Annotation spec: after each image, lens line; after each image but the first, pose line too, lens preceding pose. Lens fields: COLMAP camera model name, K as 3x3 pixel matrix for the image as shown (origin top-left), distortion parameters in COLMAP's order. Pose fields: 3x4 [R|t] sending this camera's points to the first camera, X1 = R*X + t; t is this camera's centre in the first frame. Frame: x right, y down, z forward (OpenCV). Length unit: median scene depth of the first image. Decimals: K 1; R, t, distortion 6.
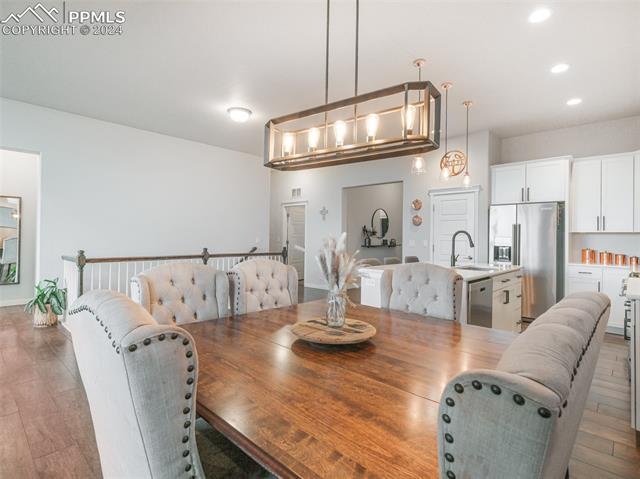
lens RADIAL K [[330.1, 0, 321.6], [0, 330.1, 236.8], [0, 0, 1]] dist [0.003207, 0.002556]
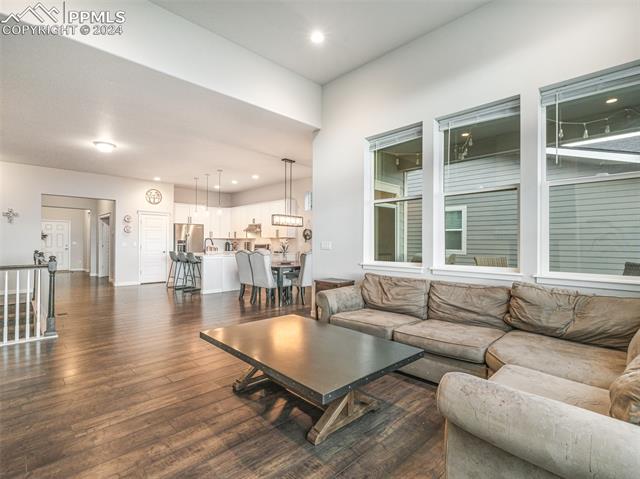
lens RADIAL K [[313.2, 0, 318.7], [0, 313.2, 240.1], [0, 0, 1]] dist [0.006154, 0.000742]
pose [[0.050443, -0.007828, 0.998696, -1.364203], [-0.006634, 0.999945, 0.008173, -0.022860], [-0.998705, -0.007038, 0.050388, 0.081314]]
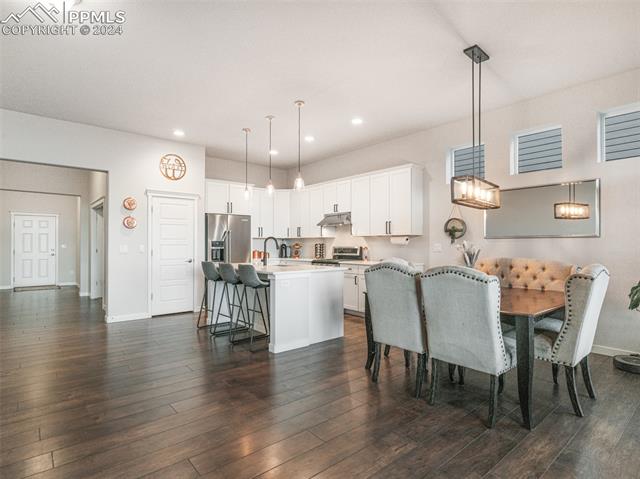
lens RADIAL K [[346.8, 0, 320.1], [0, 346.8, 242.1], [0, 0, 1]] dist [0.000177, 0.000198]
pose [[0.121751, -0.009480, 0.992515, -0.681848], [-0.001165, 0.999952, 0.009694, -0.009255], [-0.992560, -0.002337, 0.121734, 0.503075]]
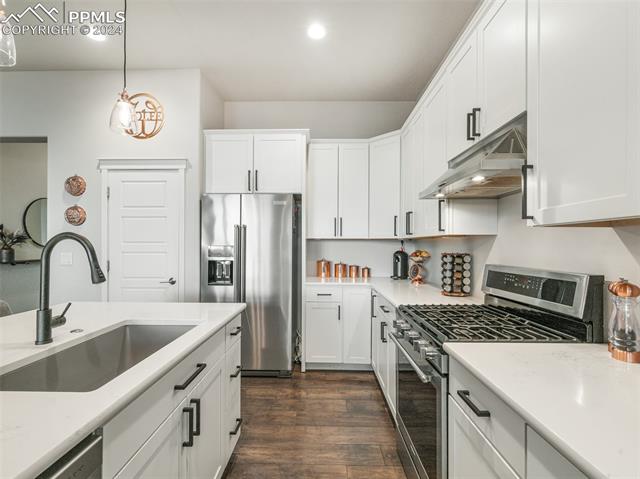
lens RADIAL K [[304.0, 0, 316.9], [0, 304.0, 242.6], [0, 0, 1]] dist [0.001605, -0.000523]
pose [[0.745835, -0.005738, 0.666106, 0.315774], [0.004785, 0.999983, 0.003256, -0.006546], [-0.666114, 0.000759, 0.745850, 0.477996]]
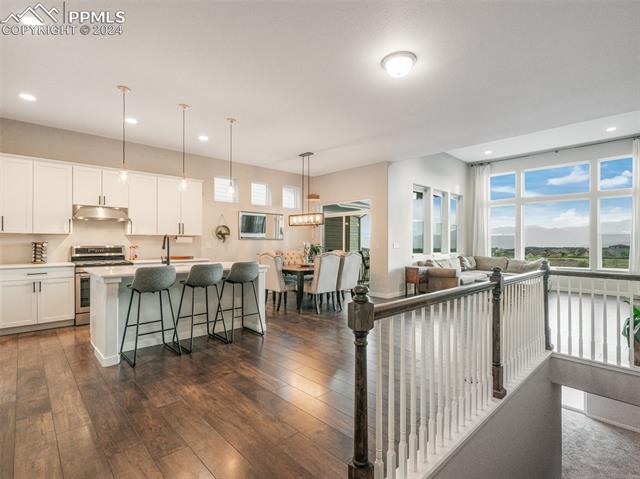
lens RADIAL K [[313.2, 0, 317.2], [0, 313.2, 242.8], [0, 0, 1]] dist [0.006154, 0.000742]
pose [[-0.996621, -0.013720, 0.080982, -0.130890], [-0.013965, 0.999899, -0.002454, 0.003116], [-0.080941, -0.003576, -0.996713, 1.553198]]
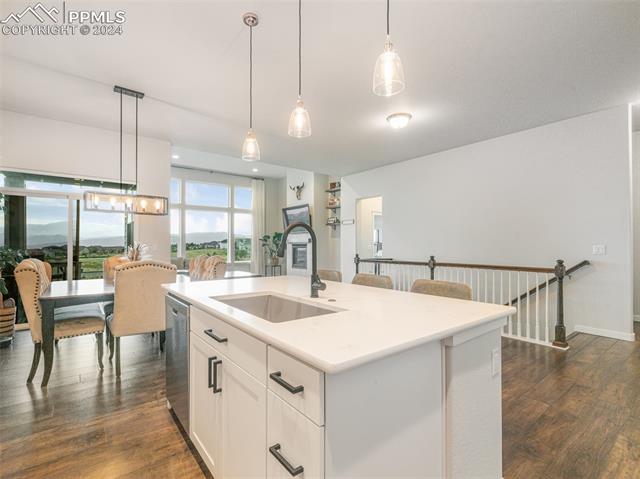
lens RADIAL K [[313.2, 0, 314.6], [0, 313.2, 239.5], [0, 0, 1]] dist [0.006154, 0.000742]
pose [[-0.161851, -0.028786, -0.986395, 0.663990], [0.001265, 0.999568, -0.029378, 0.012478], [0.986814, -0.006003, -0.161745, 0.843803]]
